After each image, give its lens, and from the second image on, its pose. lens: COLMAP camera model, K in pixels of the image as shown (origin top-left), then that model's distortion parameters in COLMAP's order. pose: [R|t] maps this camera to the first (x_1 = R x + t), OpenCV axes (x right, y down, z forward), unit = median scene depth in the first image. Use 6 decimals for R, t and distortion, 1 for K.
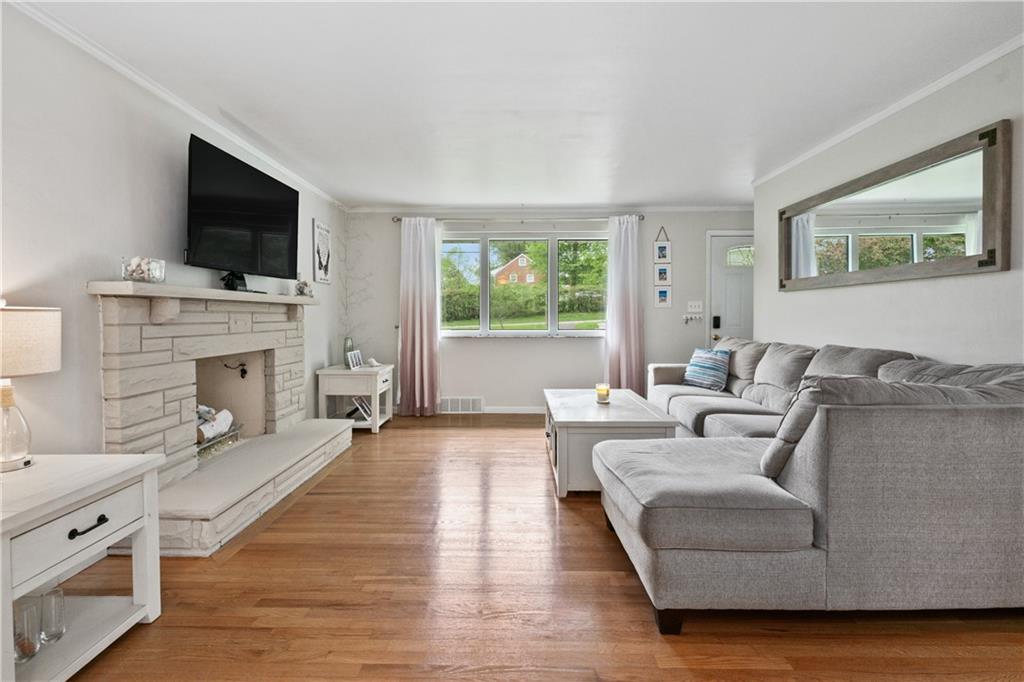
lens RADIAL K [[465.0, 0, 510.8], [0, 465.0, 326.7], [0, 0, 1]] dist [-0.001581, 0.000350]
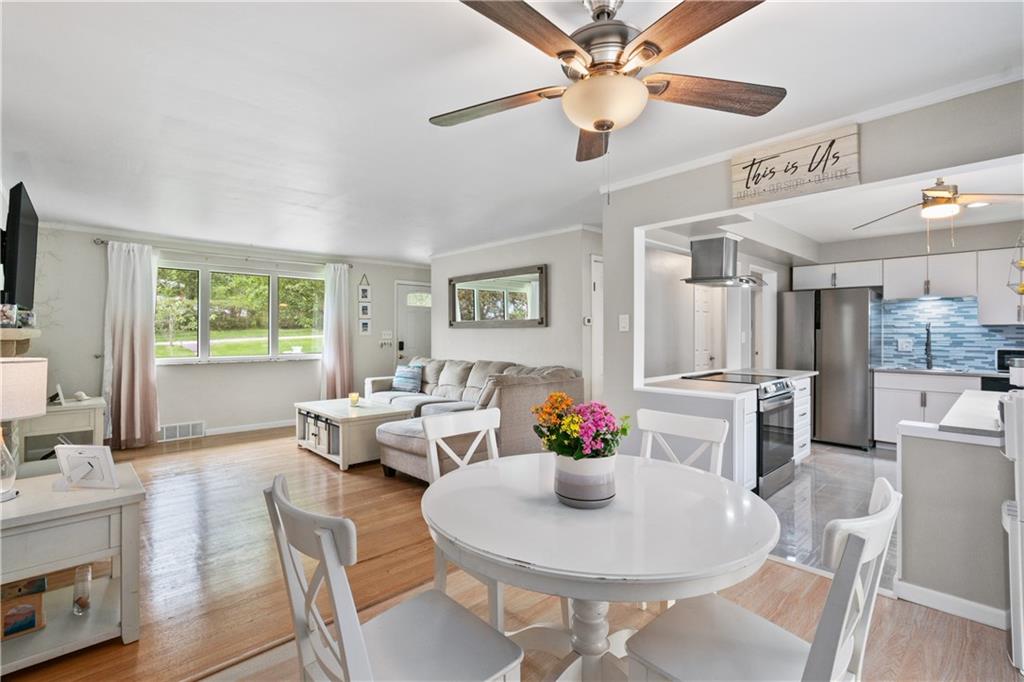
lens RADIAL K [[465.0, 0, 511.9], [0, 465.0, 334.2], [0, 0, 1]] dist [-0.001581, 0.000350]
pose [[0.721432, 0.001858, 0.692482, -0.376981], [0.011728, 0.999820, -0.014902, -0.026423], [-0.692385, 0.018872, 0.721281, -0.315918]]
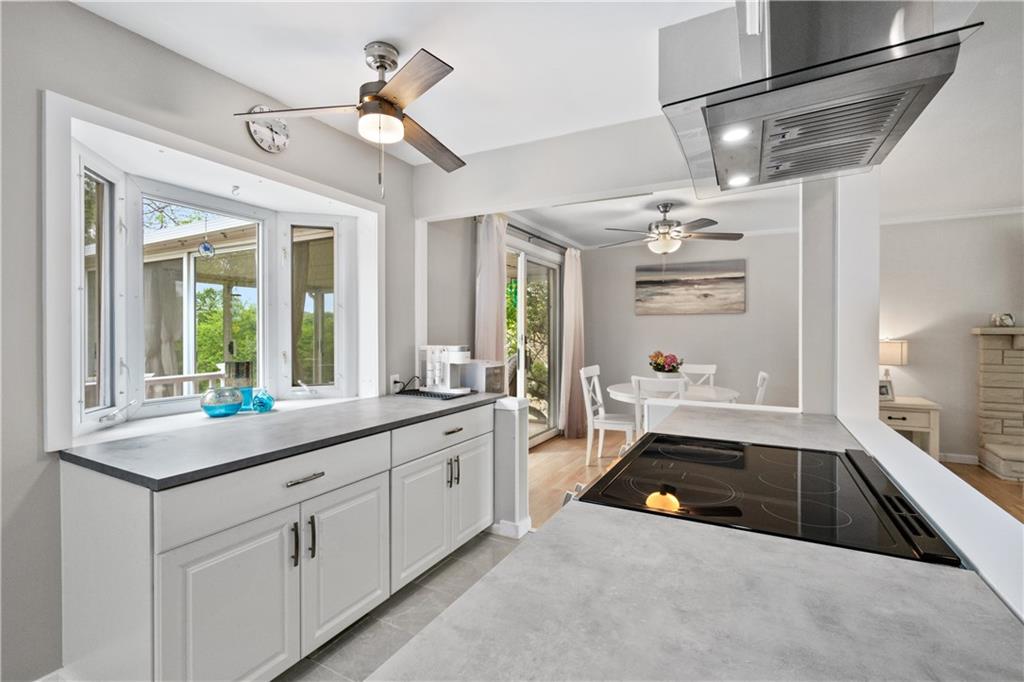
lens RADIAL K [[465.0, 0, 463.2], [0, 465.0, 336.1], [0, 0, 1]] dist [-0.001581, 0.000350]
pose [[-0.521970, 0.003263, -0.852957, 1.602605], [-0.024054, 0.999539, 0.018544, -0.034963], [0.852624, 0.030197, -0.521651, 0.111989]]
